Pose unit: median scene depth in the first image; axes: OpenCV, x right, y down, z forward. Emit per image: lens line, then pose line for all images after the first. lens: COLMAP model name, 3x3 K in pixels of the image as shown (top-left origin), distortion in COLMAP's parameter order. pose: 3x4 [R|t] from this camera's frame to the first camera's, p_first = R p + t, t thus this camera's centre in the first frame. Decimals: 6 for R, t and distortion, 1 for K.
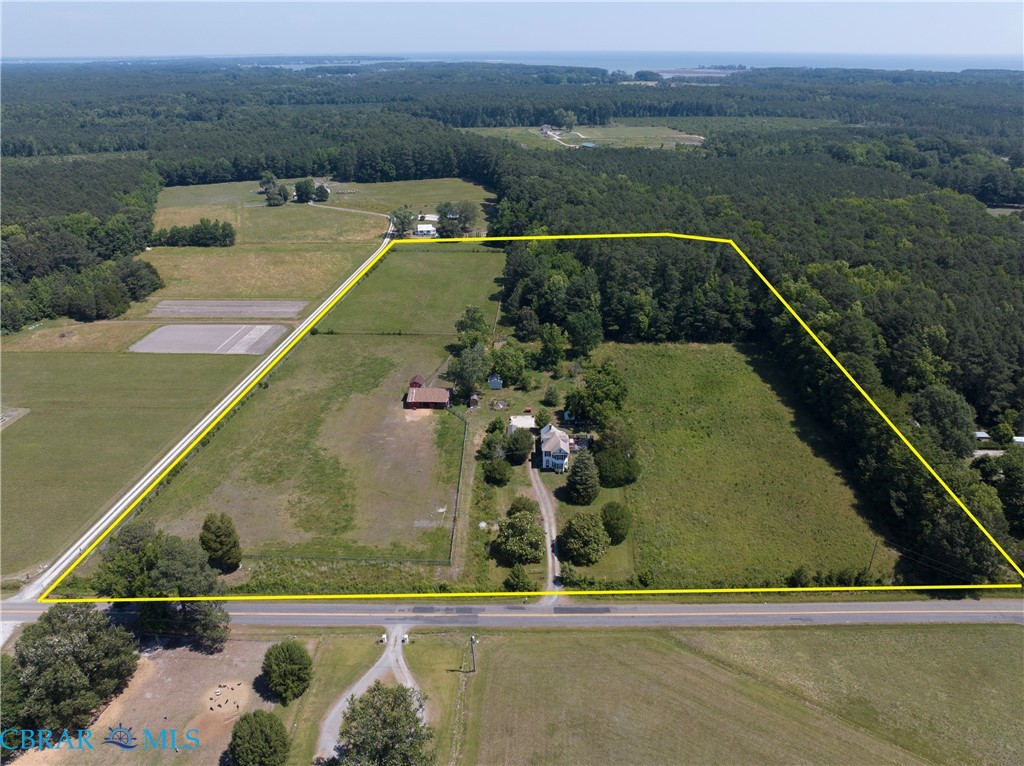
lens RADIAL K [[720.1, 0, 511.5], [0, 720.1, 381.9], [0, 0, 1]] dist [-0.043938, 0.010756]
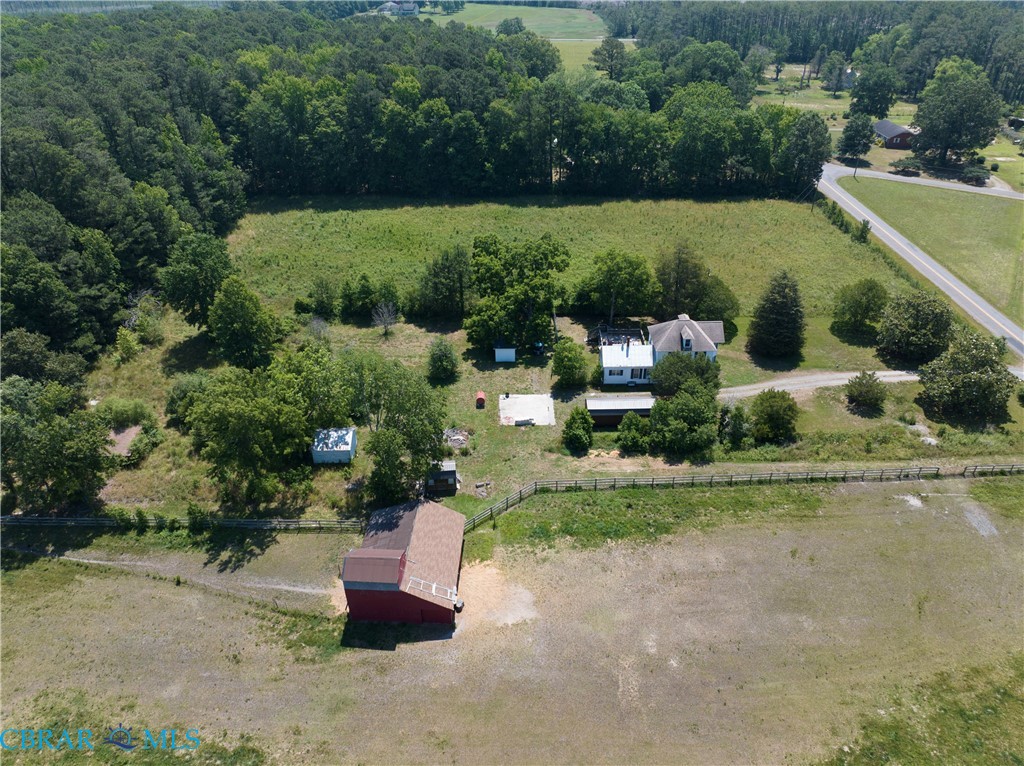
lens RADIAL K [[720.1, 0, 511.5], [0, 720.1, 381.9], [0, 0, 1]] dist [-0.043938, 0.010756]
pose [[-0.033817, -0.542083, 0.839644, -0.286066], [0.434019, 0.748806, 0.500917, -0.152610], [-0.900269, 0.381361, 0.209952, 0.717169]]
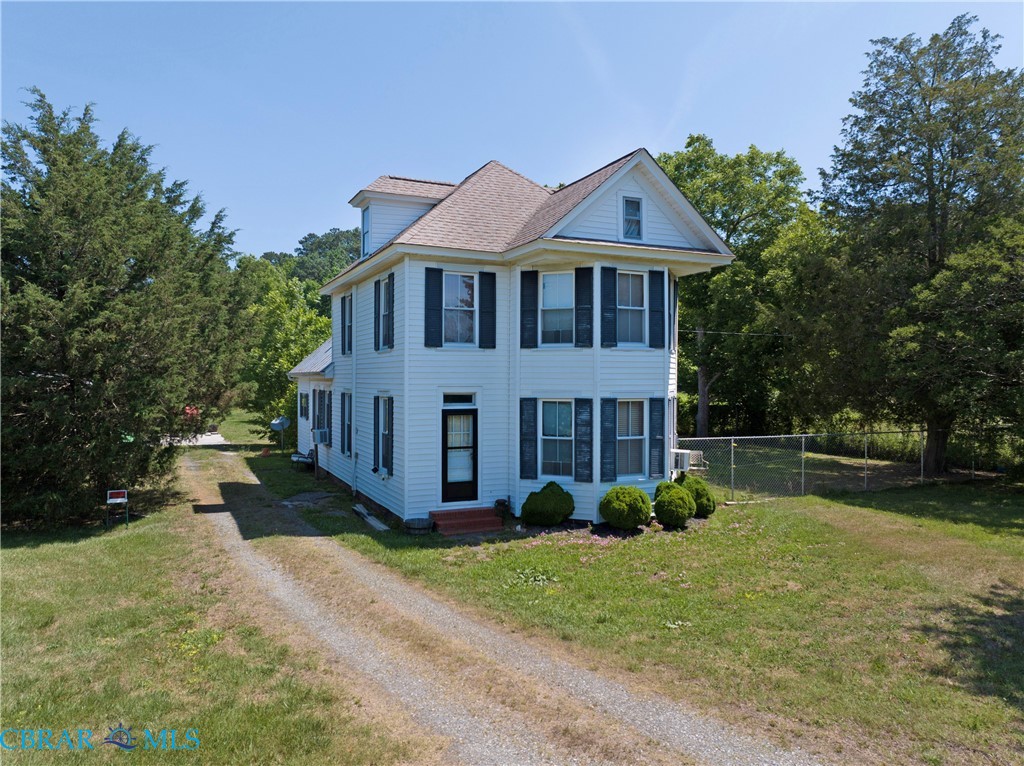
lens RADIAL K [[719.6, 0, 510.8], [0, 719.6, 386.1], [0, 0, 1]] dist [-0.037791, 0.004182]
pose [[0.897287, 0.003064, 0.441436, 0.014013], [0.183160, 0.907257, -0.378598, 0.096949], [-0.401656, 0.420565, 0.813509, 0.651798]]
